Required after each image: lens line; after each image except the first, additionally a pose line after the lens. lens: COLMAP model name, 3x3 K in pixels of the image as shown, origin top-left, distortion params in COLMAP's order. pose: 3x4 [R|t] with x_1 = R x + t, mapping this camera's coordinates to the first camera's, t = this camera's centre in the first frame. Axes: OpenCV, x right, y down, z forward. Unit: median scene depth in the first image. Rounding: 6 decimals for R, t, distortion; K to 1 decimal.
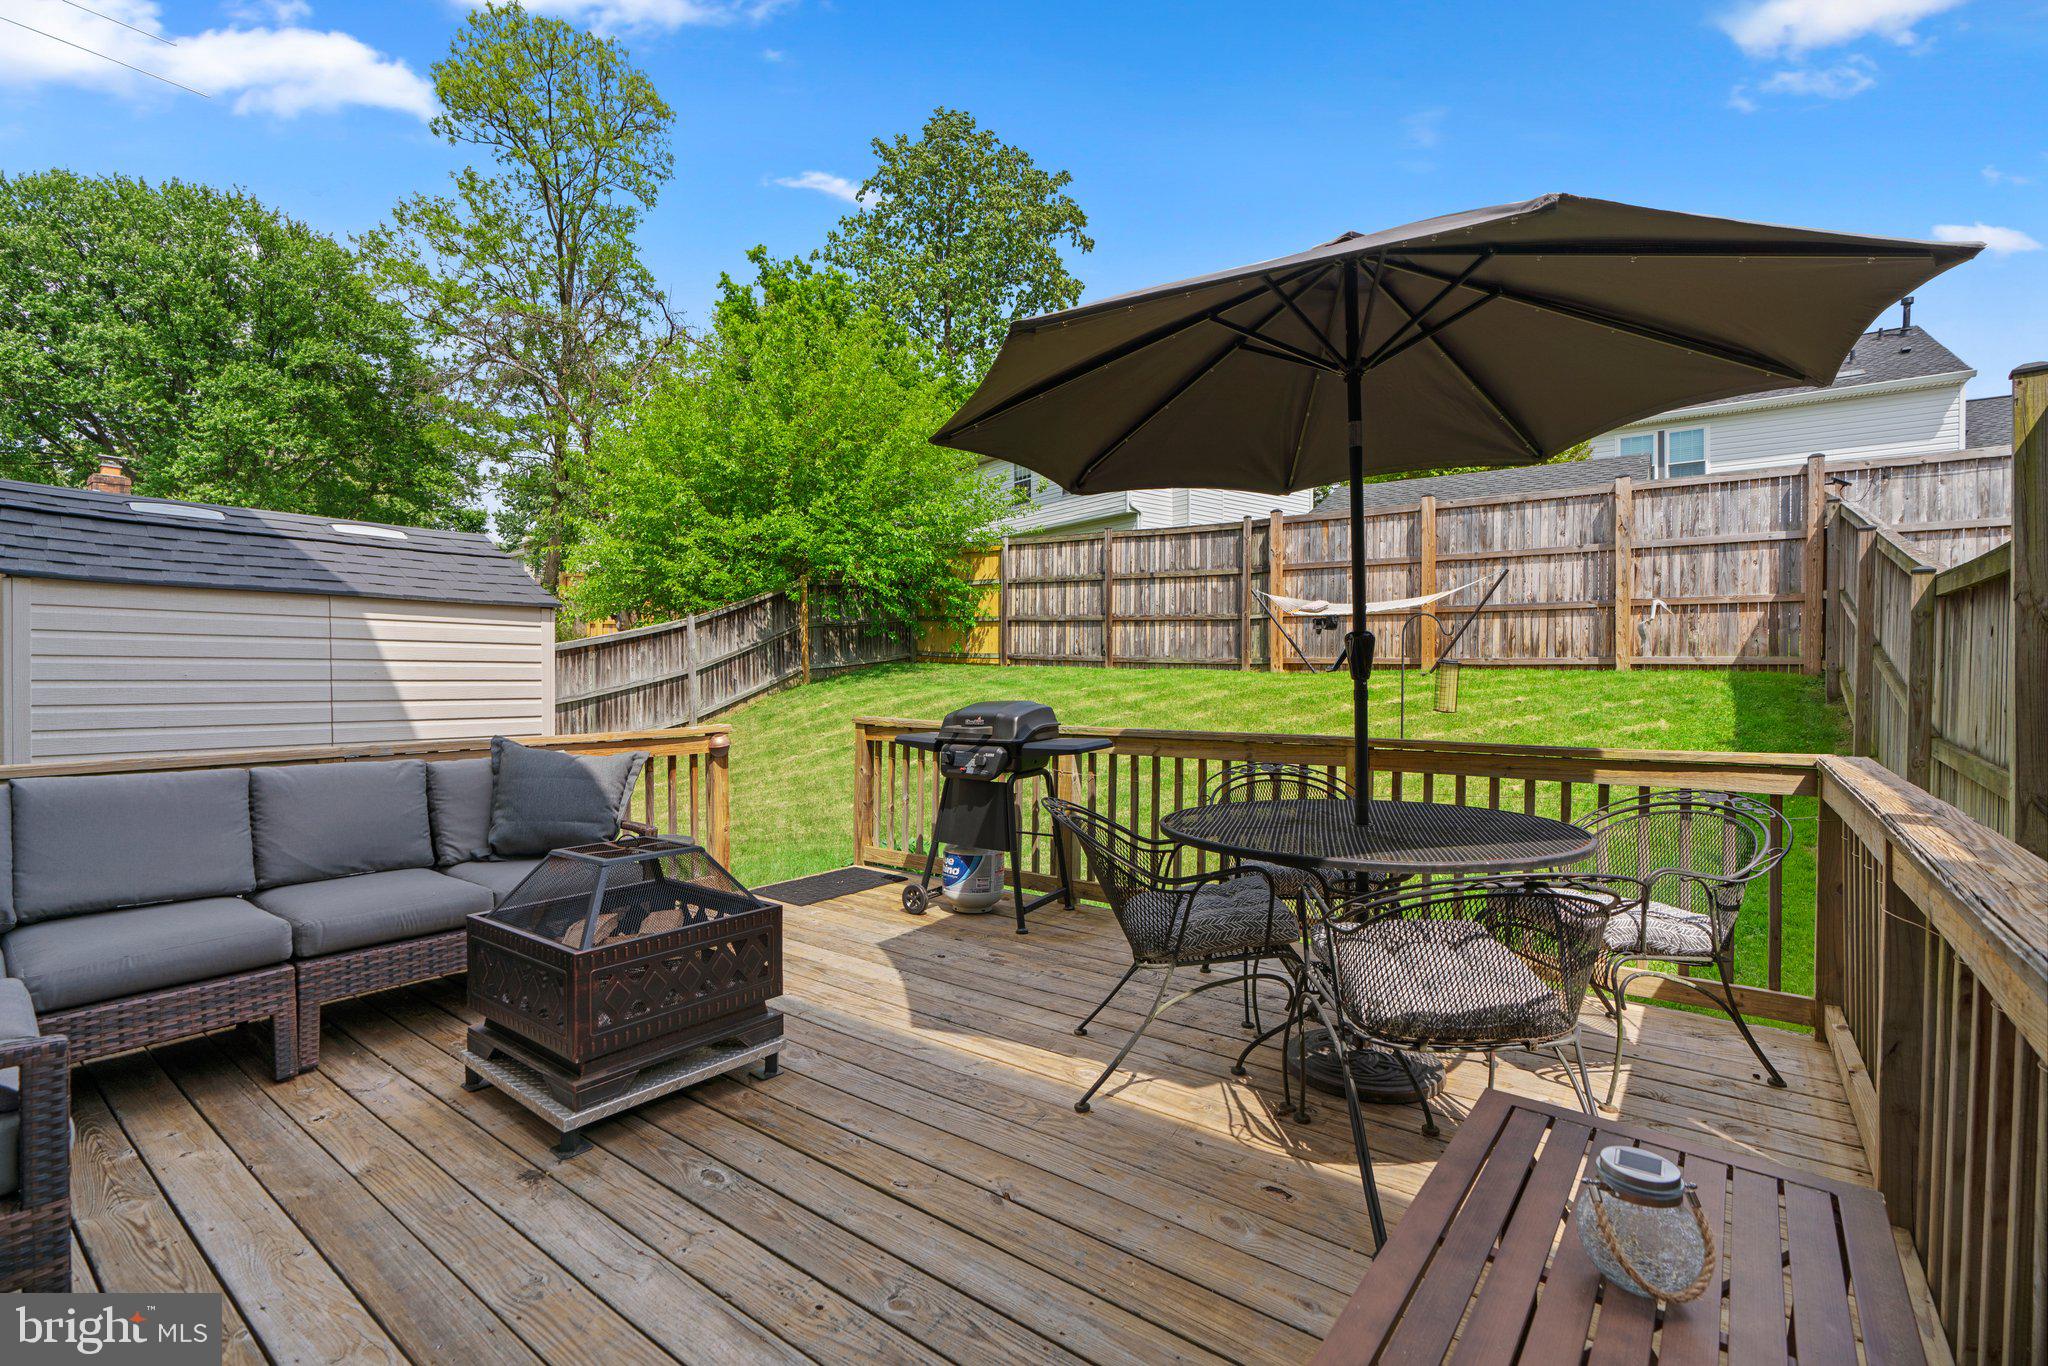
lens RADIAL K [[924.0, 0, 1012.8], [0, 924.0, 686.1], [0, 0, 1]] dist [-0.001273, 0.000612]
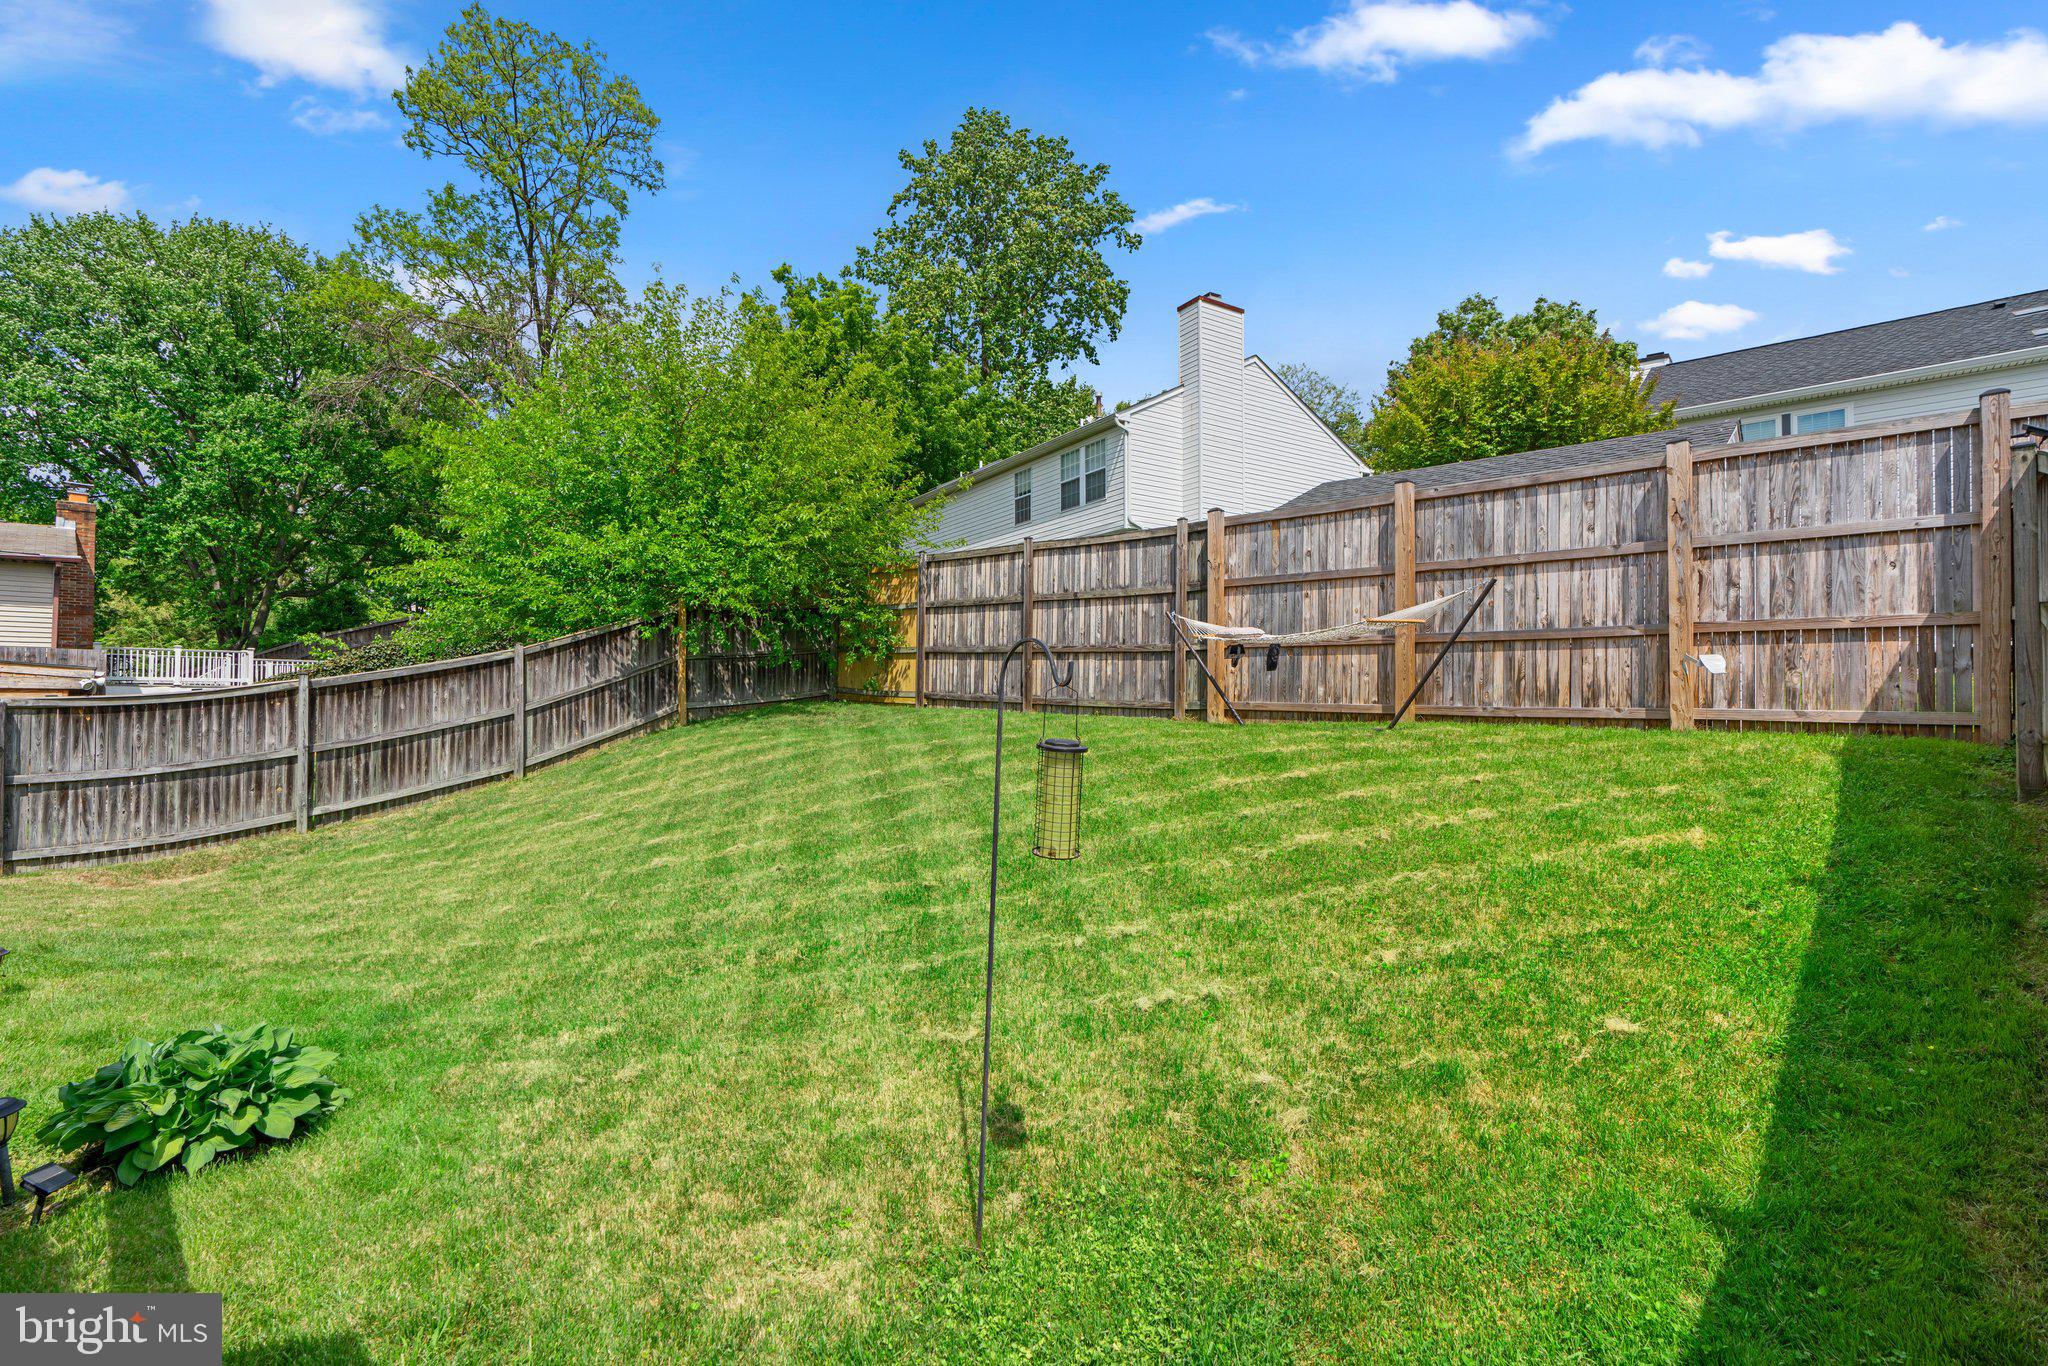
lens RADIAL K [[924.0, 0, 1012.8], [0, 924.0, 686.1], [0, 0, 1]] dist [-0.001273, 0.000612]
pose [[0.992427, 0.006716, -0.122651, 0.221345], [-0.010797, 0.999409, -0.032632, -0.017675], [0.122360, 0.033710, 0.991913, 0.234005]]
